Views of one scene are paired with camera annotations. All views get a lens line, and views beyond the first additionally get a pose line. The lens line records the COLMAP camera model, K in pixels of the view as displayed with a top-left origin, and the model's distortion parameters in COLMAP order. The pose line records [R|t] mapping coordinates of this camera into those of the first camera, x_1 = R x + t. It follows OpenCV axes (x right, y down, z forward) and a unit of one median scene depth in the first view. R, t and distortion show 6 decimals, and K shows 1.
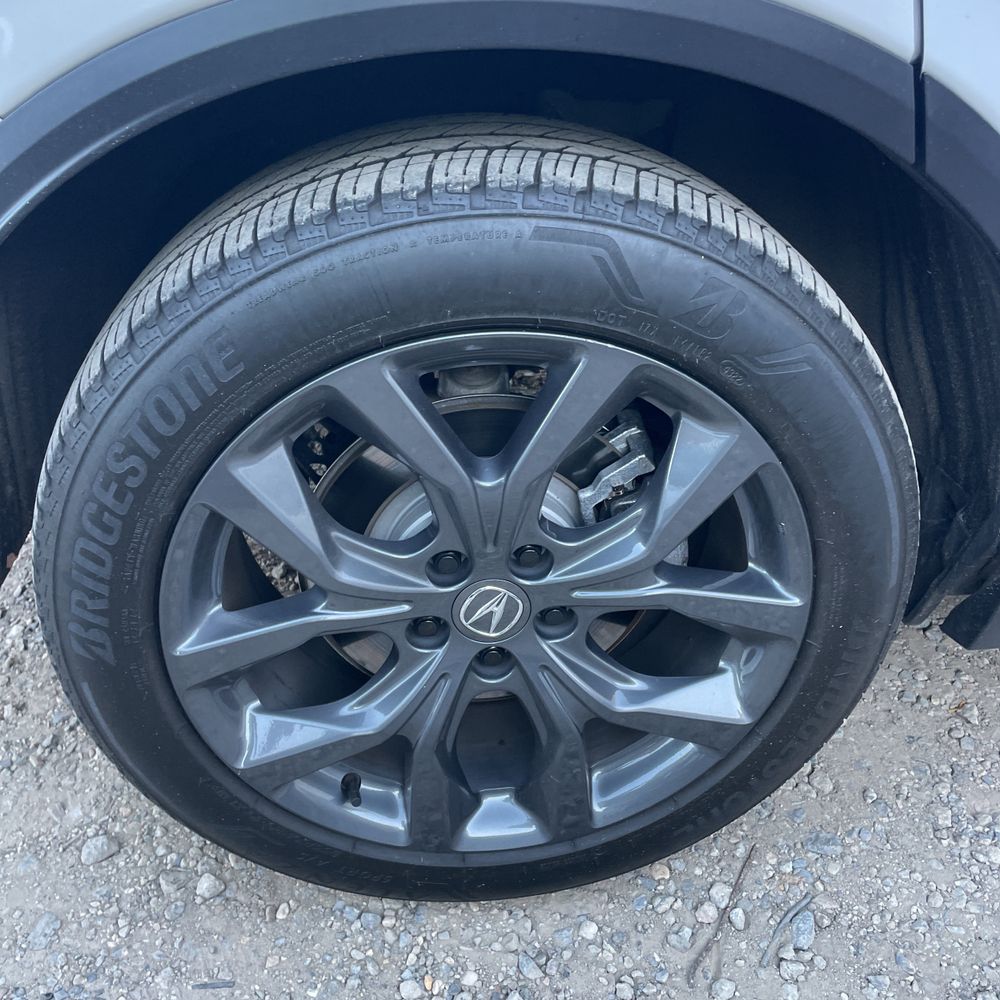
lens RADIAL K [[1004.1, 0, 497.0], [0, 1004.1, 489.6], [0, 0, 1]] dist [0.084542, -0.108111]
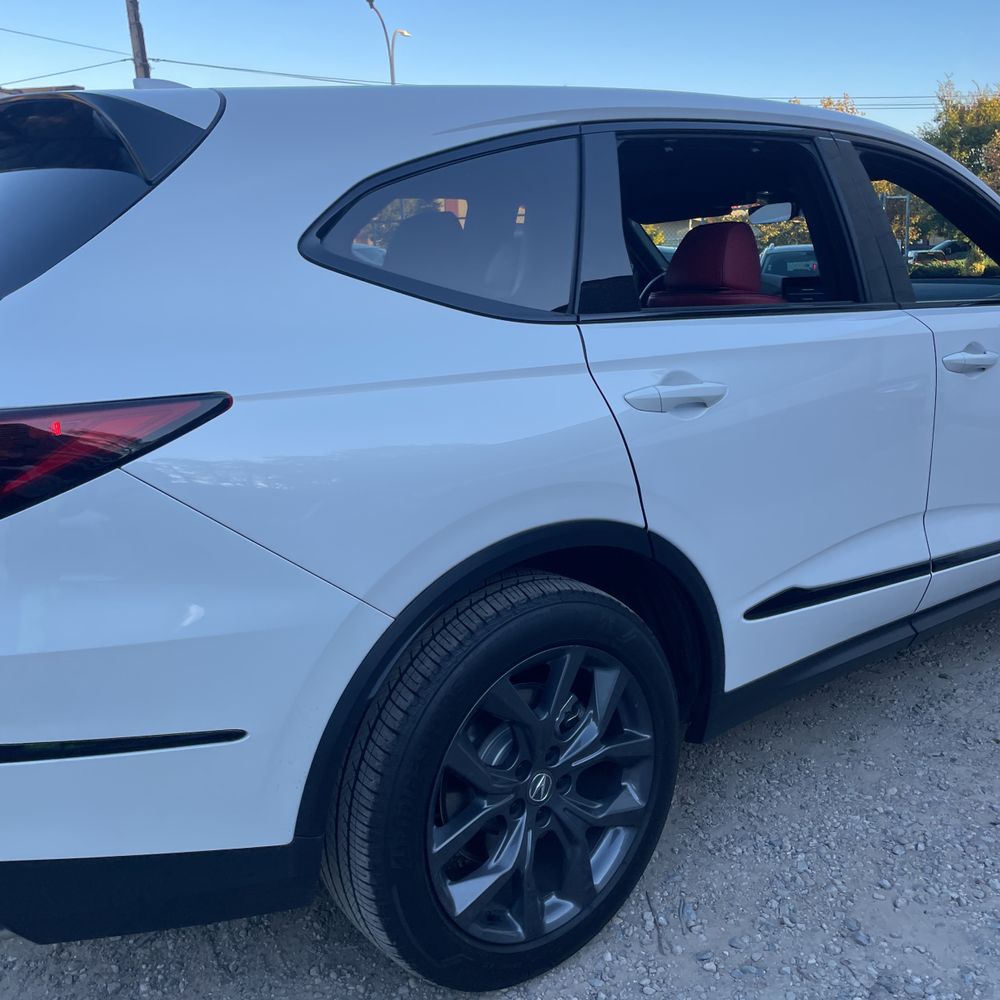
lens RADIAL K [[1004.1, 0, 497.0], [0, 1004.1, 489.6], [0, 0, 1]] dist [0.084542, -0.108111]
pose [[0.836502, -0.179572, 0.517705, -1.007044], [0.339386, 0.911538, -0.232197, 0.012510], [-0.430211, 0.369935, 0.823448, -0.878807]]
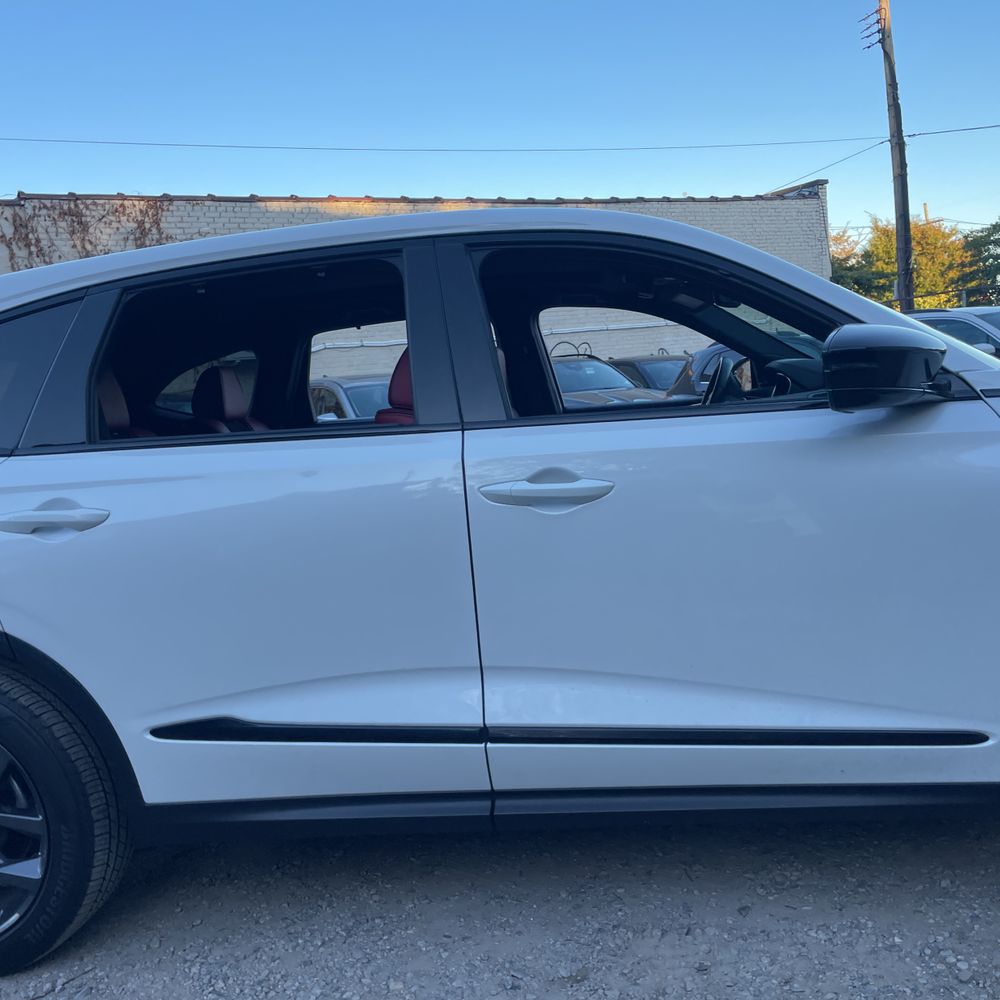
lens RADIAL K [[1008.2, 0, 507.0], [0, 1008.2, 505.0], [0, 0, 1]] dist [0.083659, -0.110938]
pose [[0.964896, -0.103971, -0.241176, 2.040361], [-0.007641, 0.906801, -0.421490, 0.465167], [0.262521, 0.408537, 0.874174, -1.258055]]
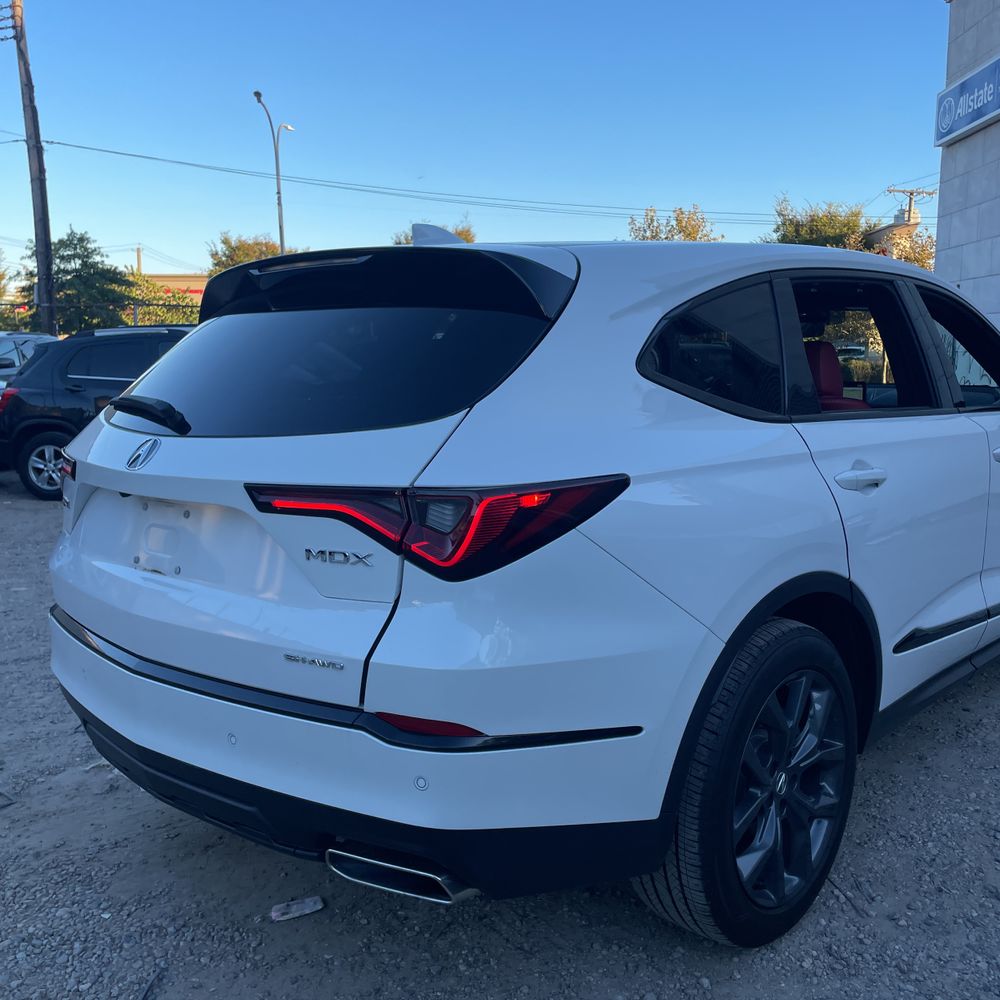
lens RADIAL K [[1004.1, 0, 497.0], [0, 1004.1, 489.6], [0, 0, 1]] dist [0.084542, -0.108111]
pose [[0.751188, -0.133189, 0.646511, -2.106292], [0.376330, 0.891076, -0.253690, -0.166890], [-0.542302, 0.433871, 0.719489, -0.828105]]
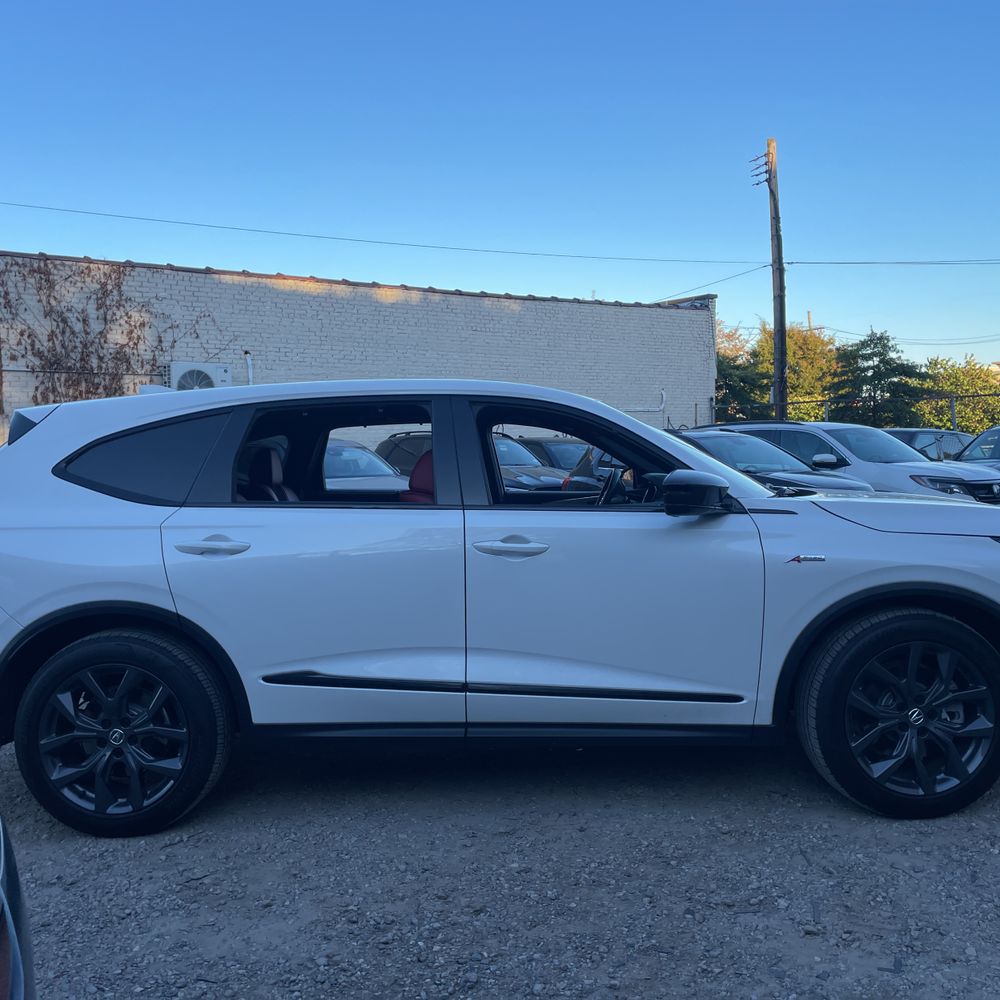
lens RADIAL K [[1004.9, 0, 512.6], [0, 1004.9, 493.6], [0, 0, 1]] dist [0.098341, -0.125938]
pose [[0.990210, -0.053215, -0.129046, 2.112578], [-0.016826, 0.872236, -0.488796, 1.220147], [0.138569, 0.486182, 0.862801, -2.768511]]
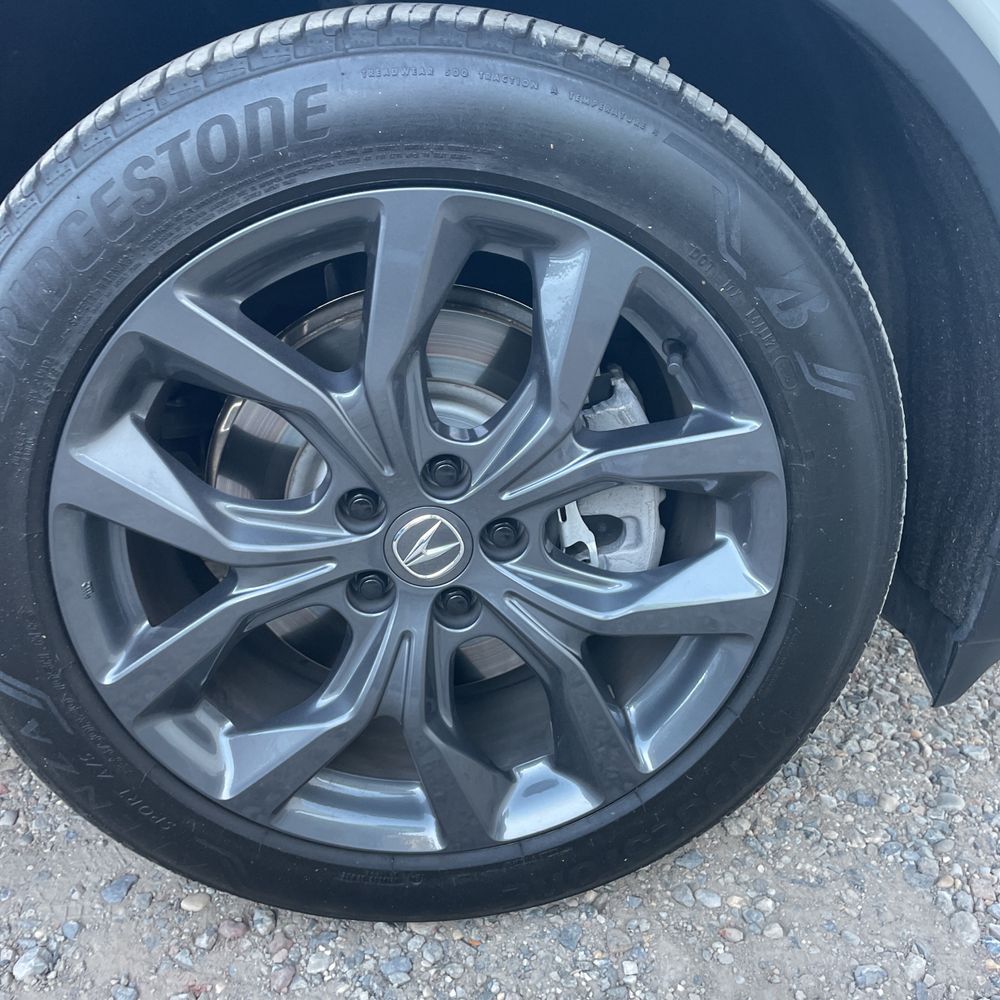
lens RADIAL K [[1004.1, 0, 497.0], [0, 1004.1, 489.6], [0, 0, 1]] dist [0.084542, -0.108111]
pose [[0.992768, 0.013450, -0.119293, 3.245717], [-0.028921, 0.991233, -0.128923, 0.092295], [0.116513, 0.131441, 0.984453, 0.393855]]
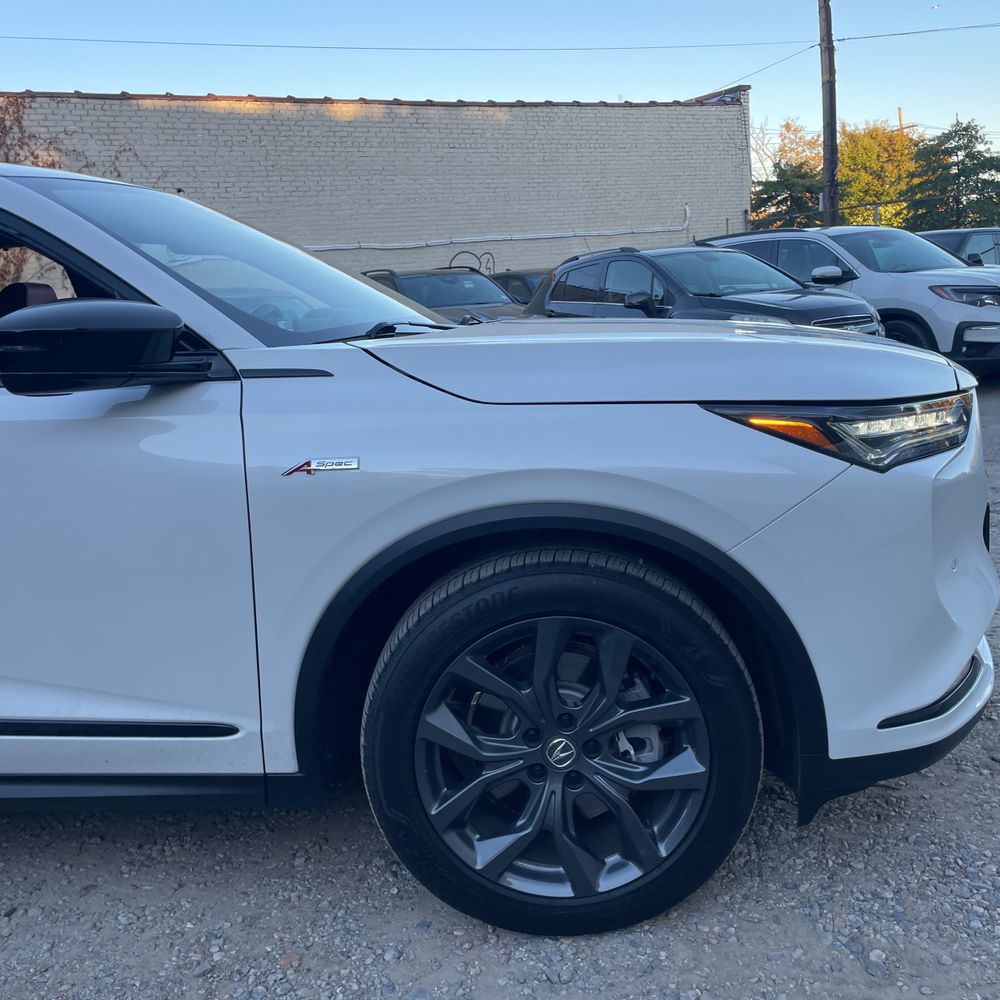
lens RADIAL K [[1004.1, 0, 497.0], [0, 1004.1, 489.6], [0, 0, 1]] dist [0.084542, -0.108111]
pose [[0.967921, -0.071019, -0.241008, 3.490515], [-0.018054, 0.937082, -0.348643, 0.246252], [0.250605, 0.341811, 0.905739, -0.823105]]
